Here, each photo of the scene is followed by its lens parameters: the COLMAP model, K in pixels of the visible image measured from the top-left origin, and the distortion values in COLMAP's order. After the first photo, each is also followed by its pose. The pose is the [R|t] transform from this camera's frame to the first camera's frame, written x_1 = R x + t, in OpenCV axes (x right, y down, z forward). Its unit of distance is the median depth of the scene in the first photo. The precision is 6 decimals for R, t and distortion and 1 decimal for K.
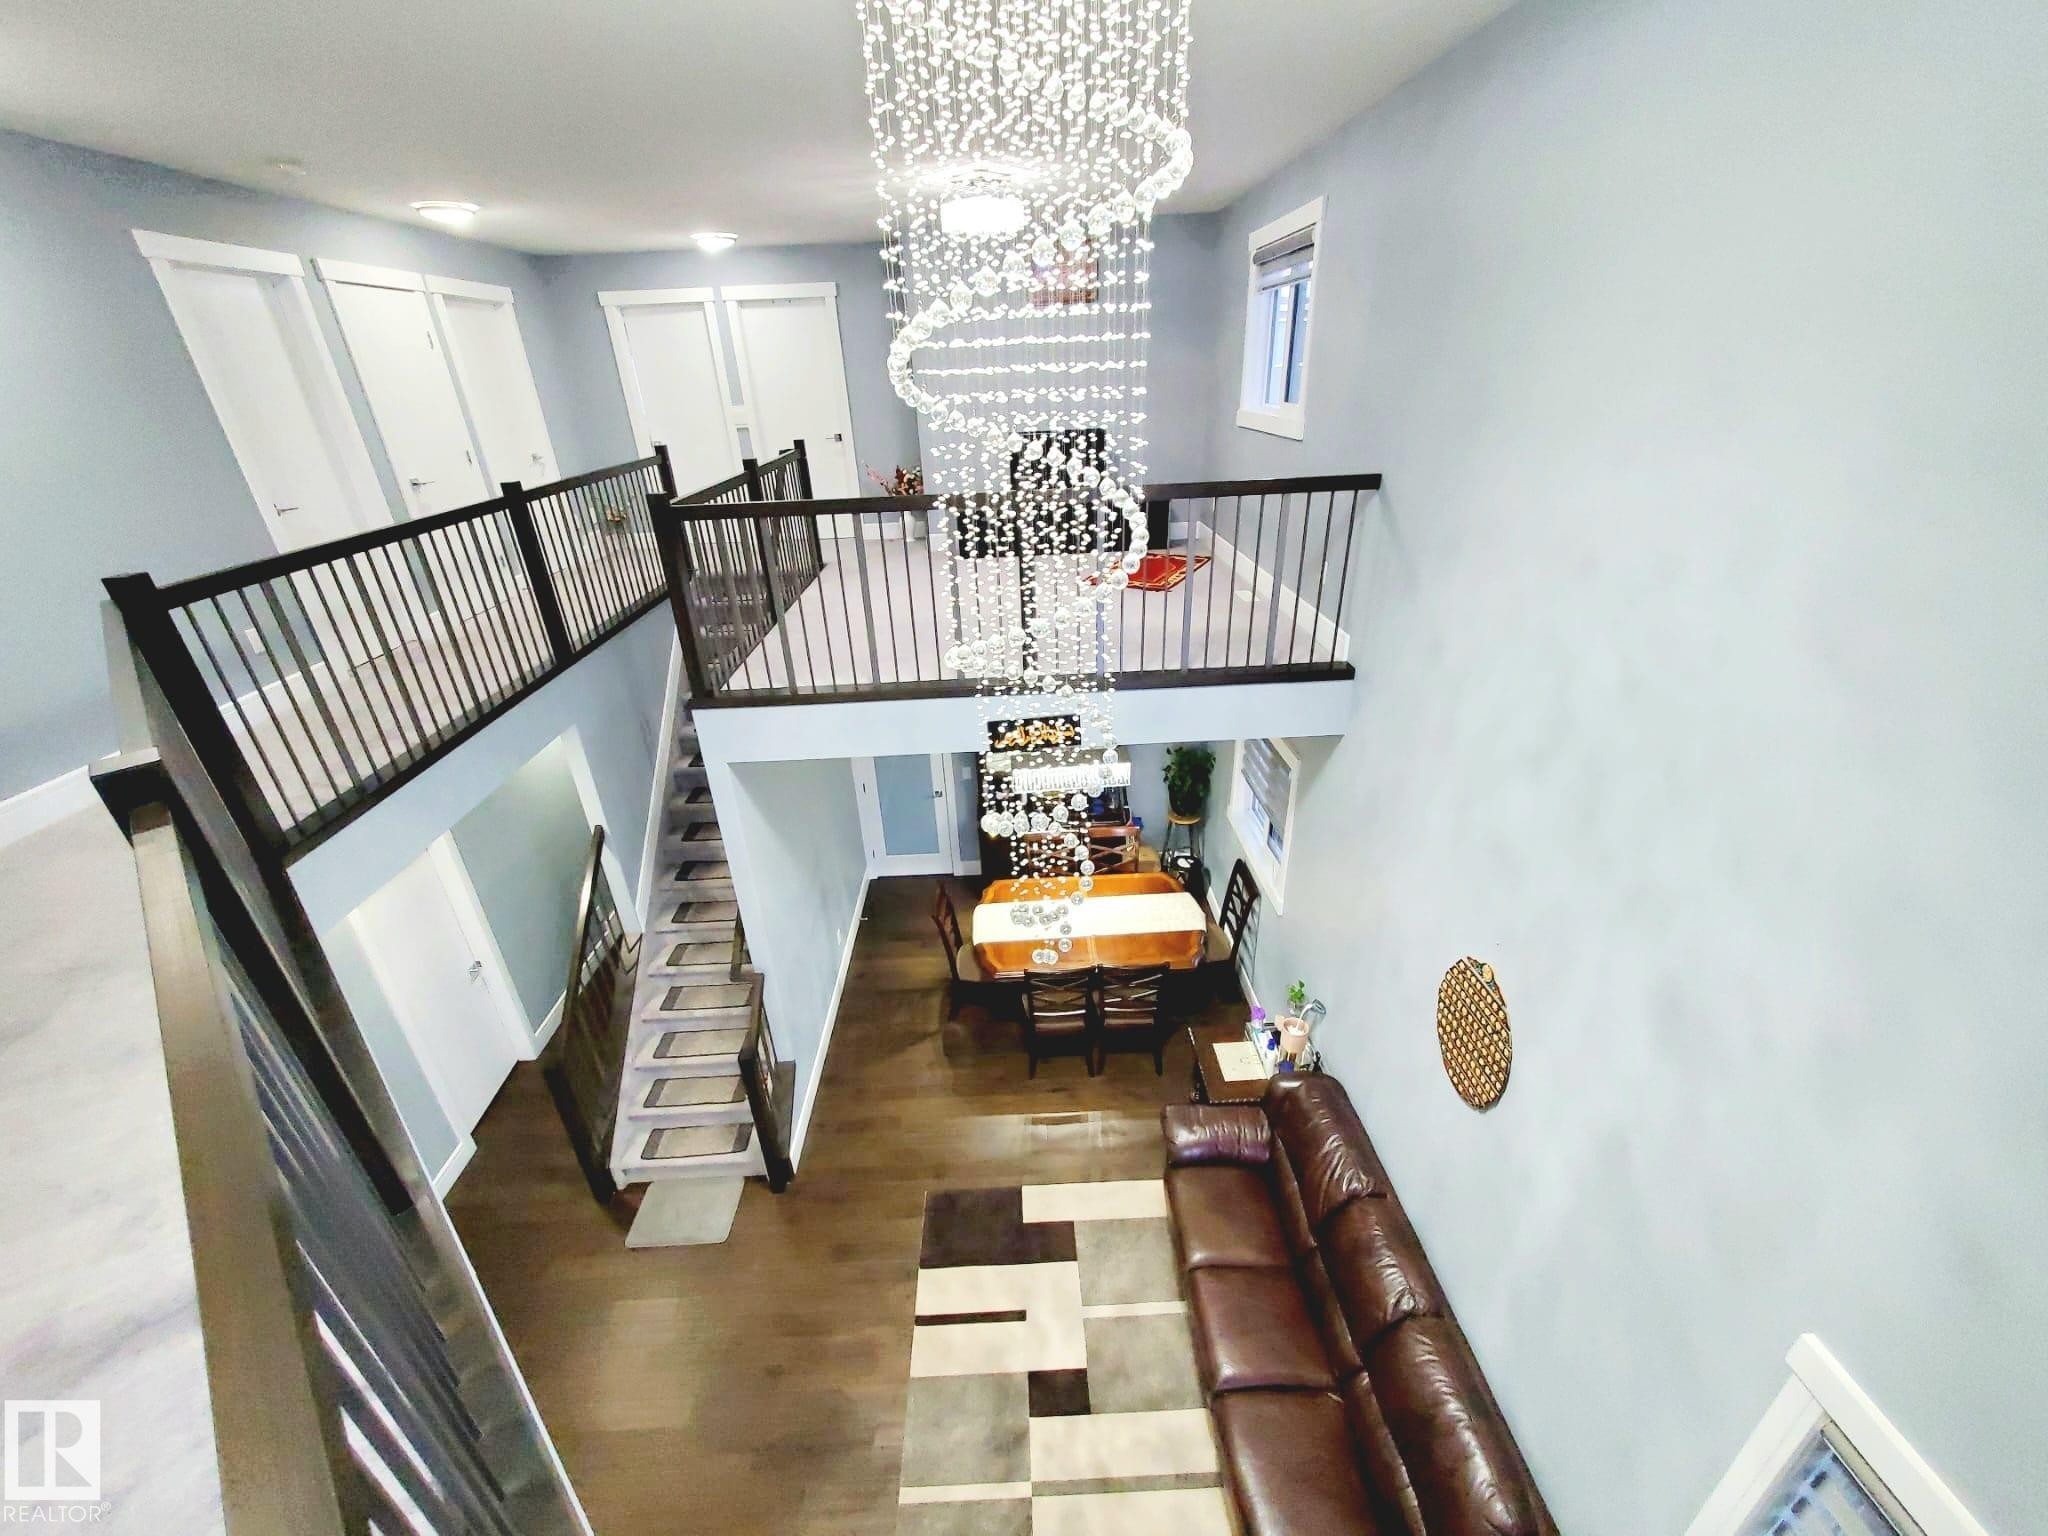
lens RADIAL K [[819.2, 0, 1024.0], [0, 819.2, 768.0], [0, 0, 1]] dist [0.018978, 0.000326]
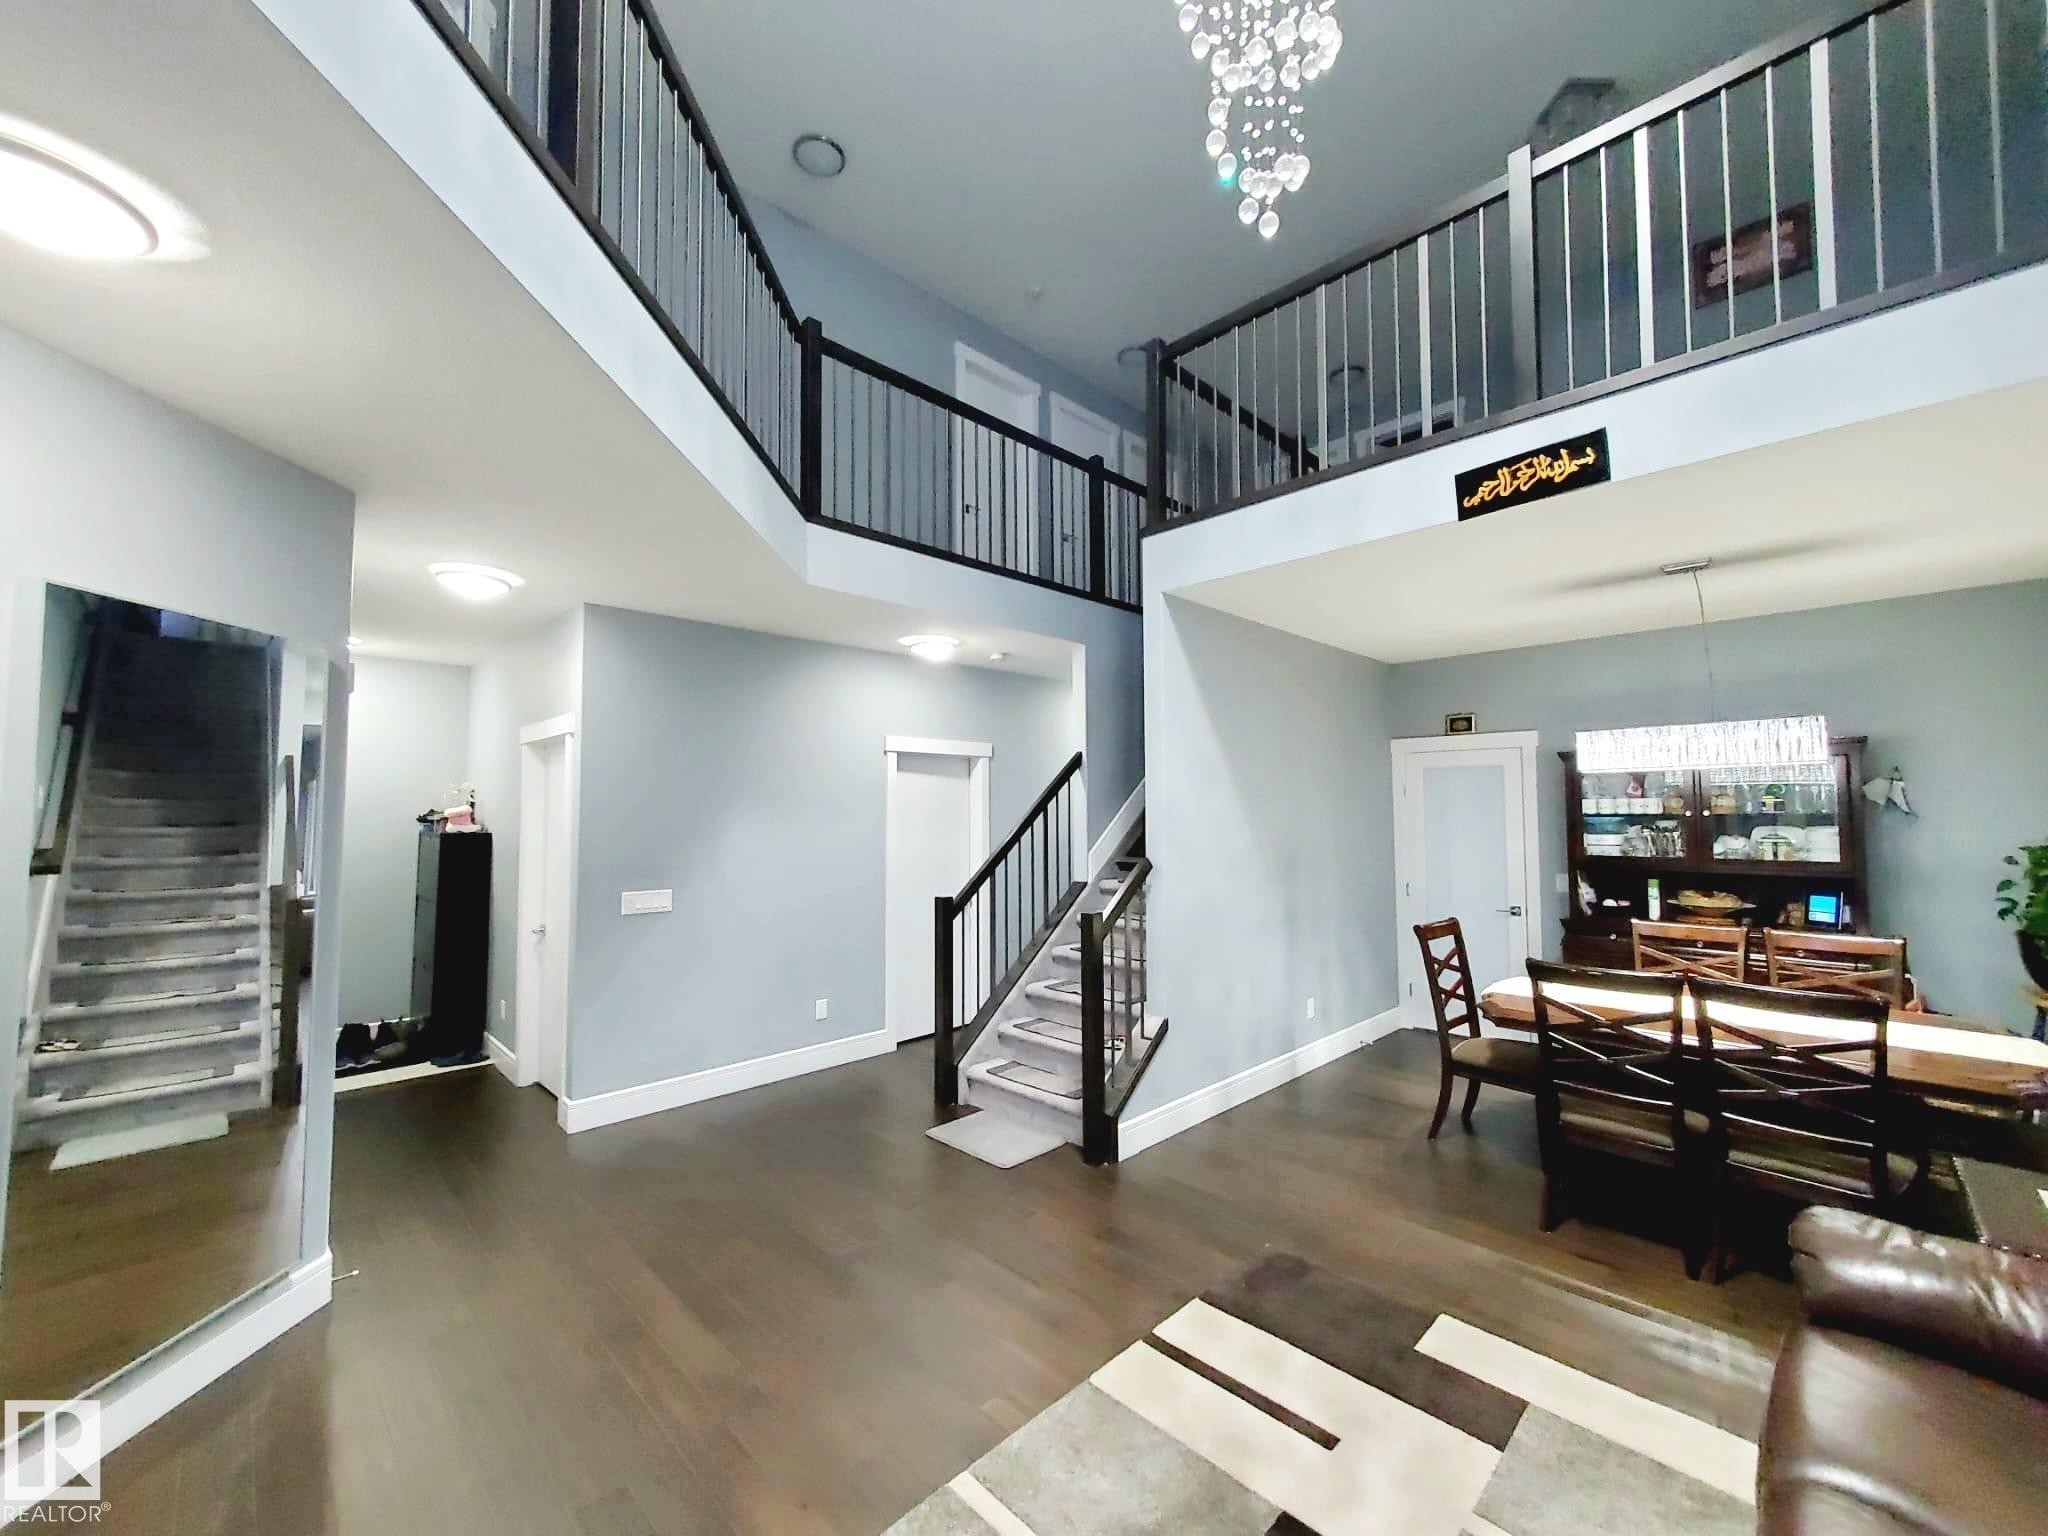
lens RADIAL K [[819.2, 0, 1024.0], [0, 819.2, 768.0], [0, 0, 1]] dist [0.018978, 0.000326]
pose [[0.681155, -0.005787, -0.732117, 0.216429], [-0.350086, 0.875667, -0.332638, 0.514140], [0.643015, 0.482882, 0.594439, 0.396609]]
